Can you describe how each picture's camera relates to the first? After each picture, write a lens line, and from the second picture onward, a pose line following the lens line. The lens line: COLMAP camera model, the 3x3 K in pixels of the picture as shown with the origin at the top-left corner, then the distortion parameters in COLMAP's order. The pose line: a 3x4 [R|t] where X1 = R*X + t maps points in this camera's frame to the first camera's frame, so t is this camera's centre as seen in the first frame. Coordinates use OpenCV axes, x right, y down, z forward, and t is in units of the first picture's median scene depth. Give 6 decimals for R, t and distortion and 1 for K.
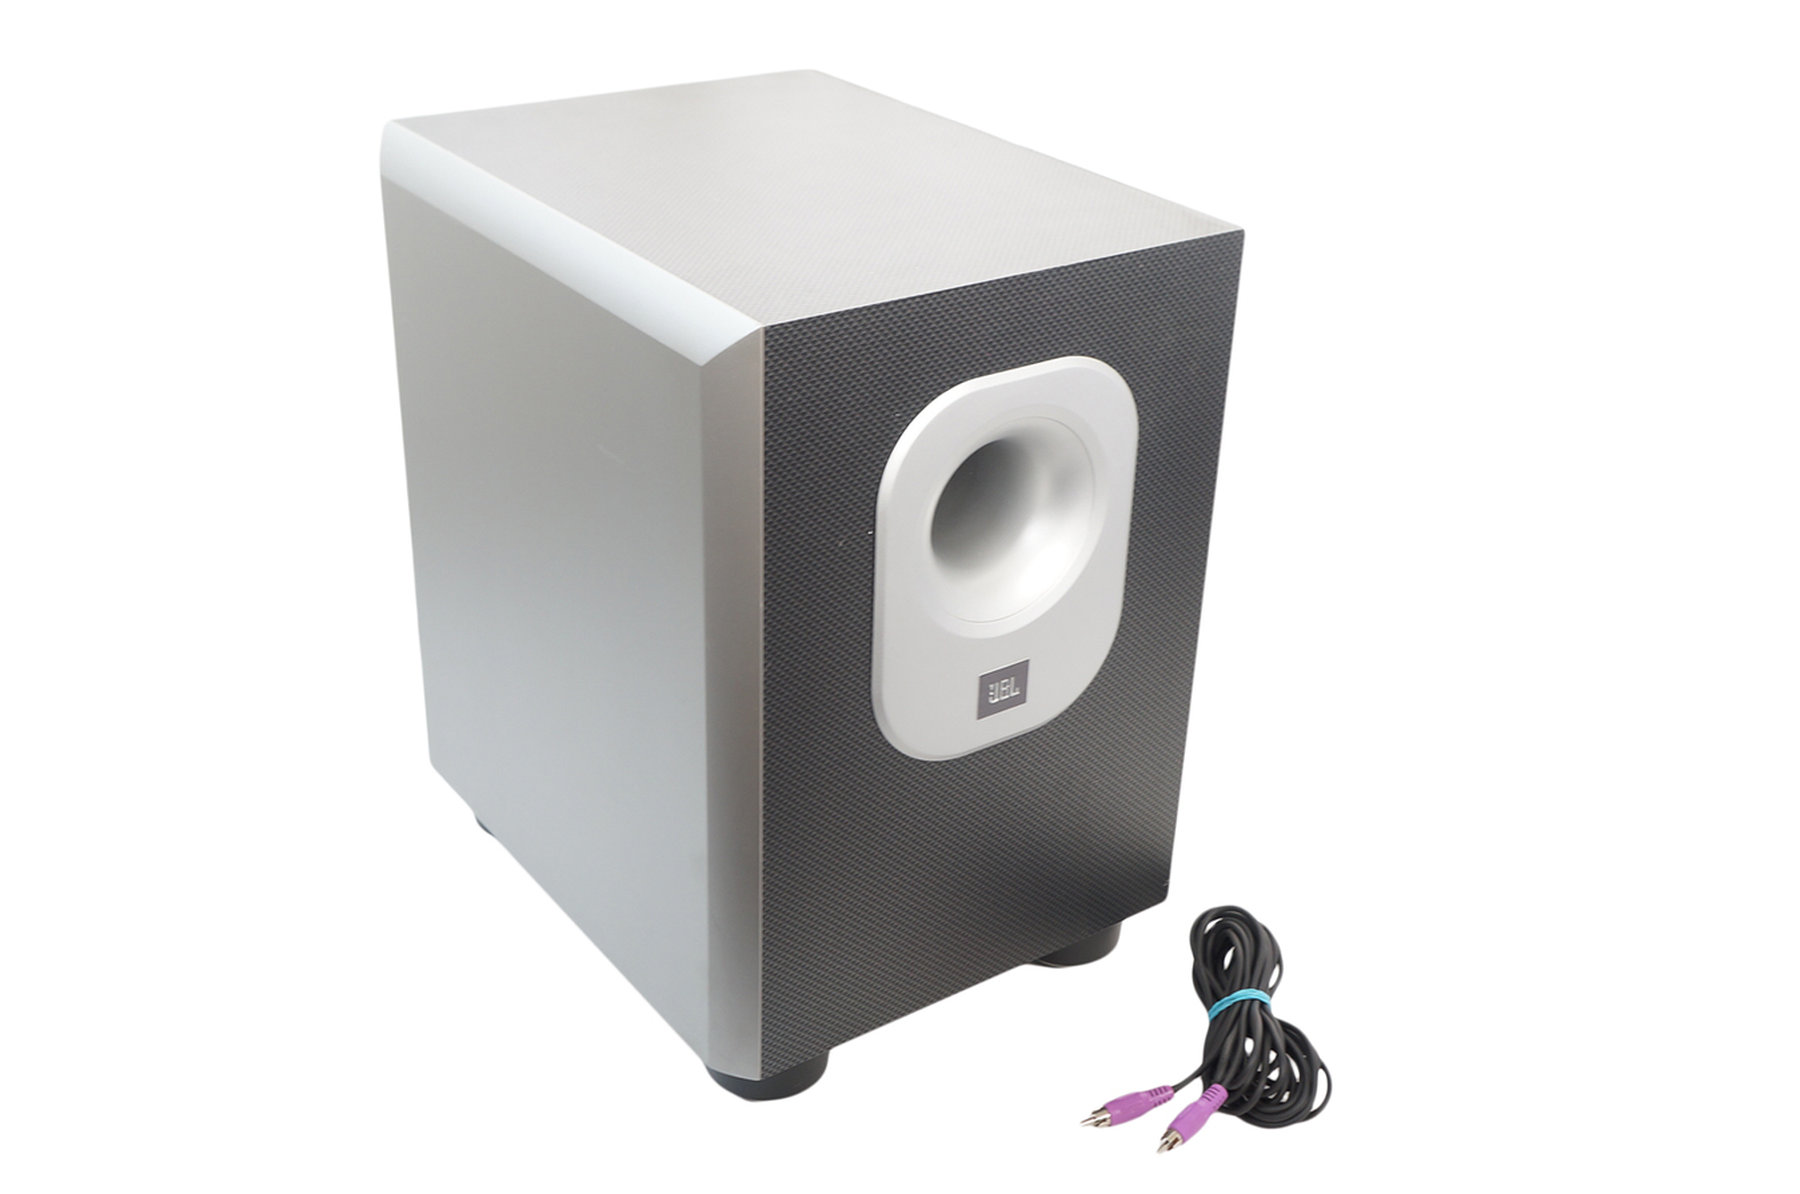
lens RADIAL K [[2017.6, 0, 900.0], [0, 2017.6, 597.0], [0, 0, 1]] dist [-0.081043, 0.007108]
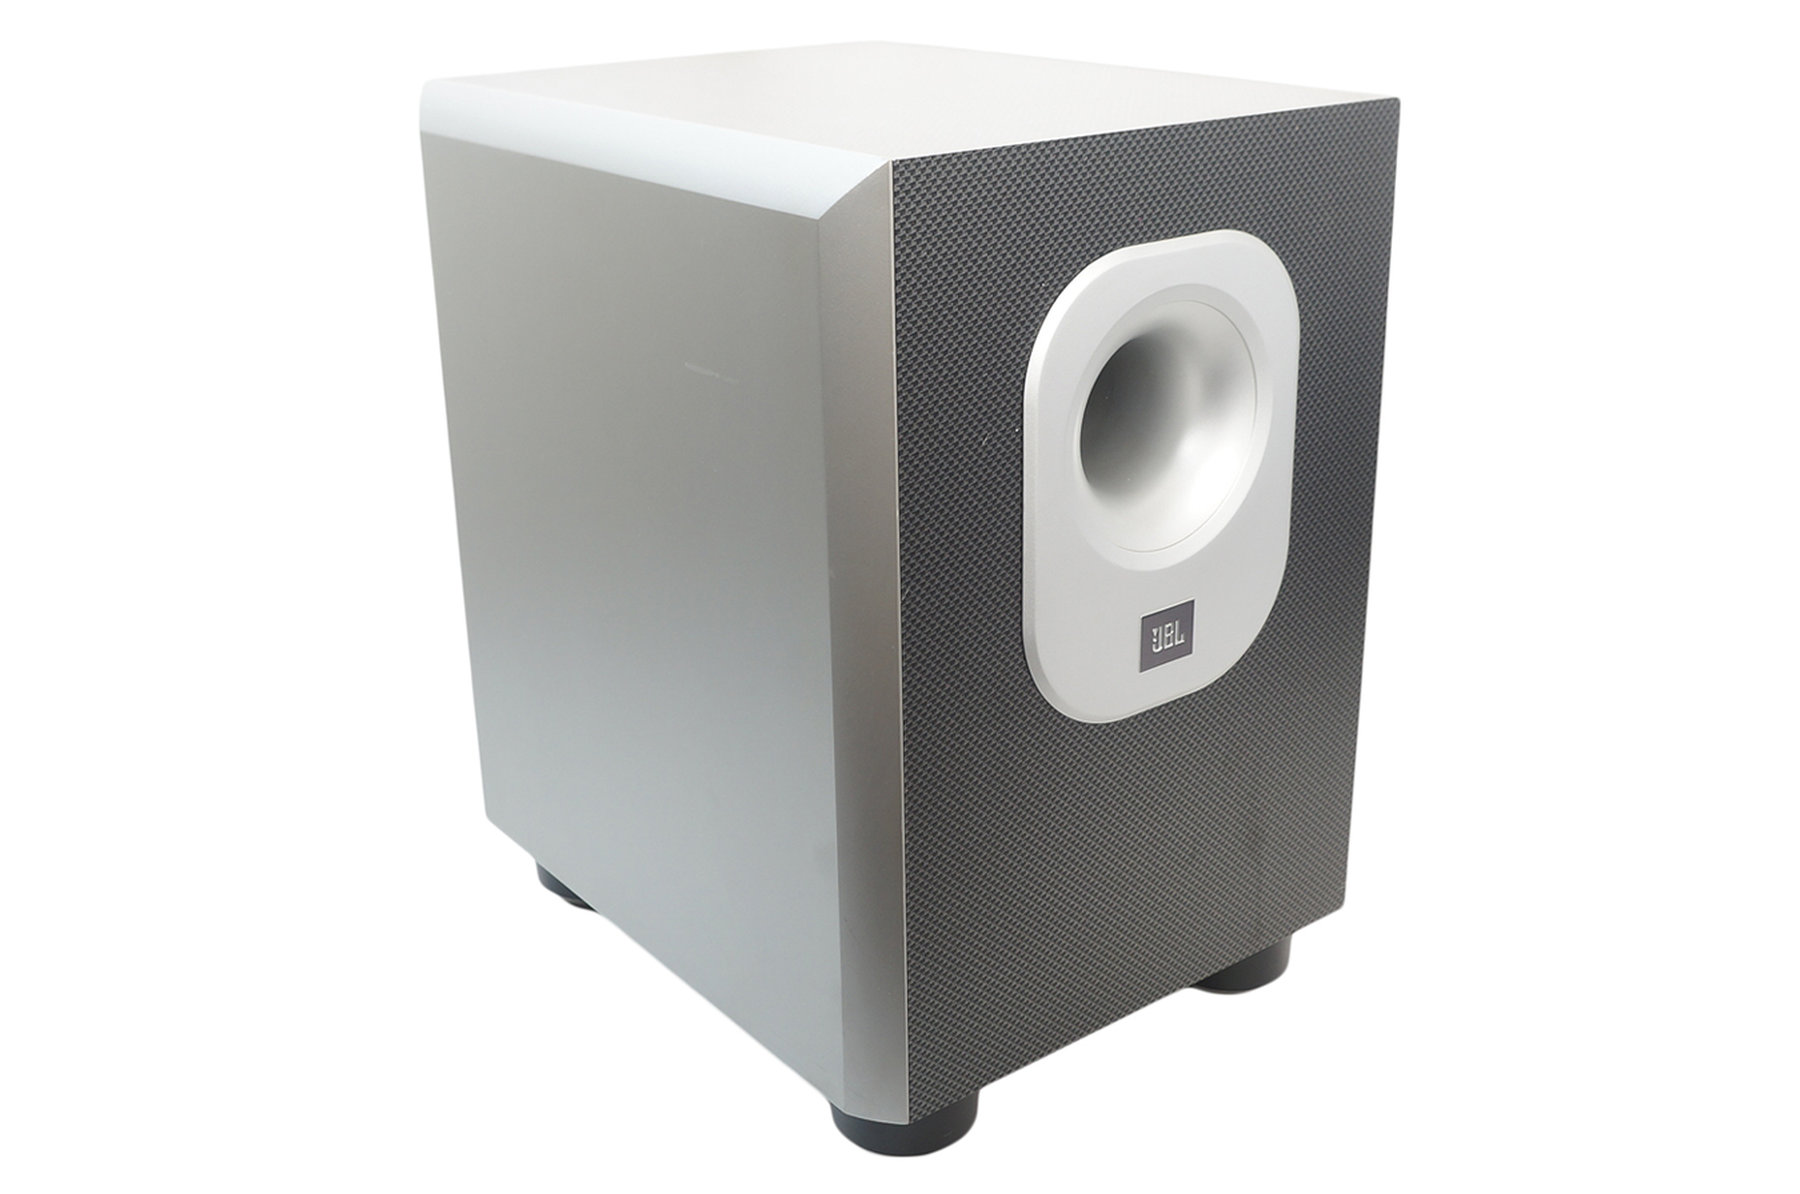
lens RADIAL K [[1925.0, 0, 901.3], [0, 1925.0, 514.9], [0, 0, 1]] dist [-0.116607, 0.008825]
pose [[0.998309, -0.057450, 0.008897, -0.066282], [0.058130, 0.988542, -0.139304, 0.103097], [-0.000792, 0.139585, 0.990210, 0.189950]]
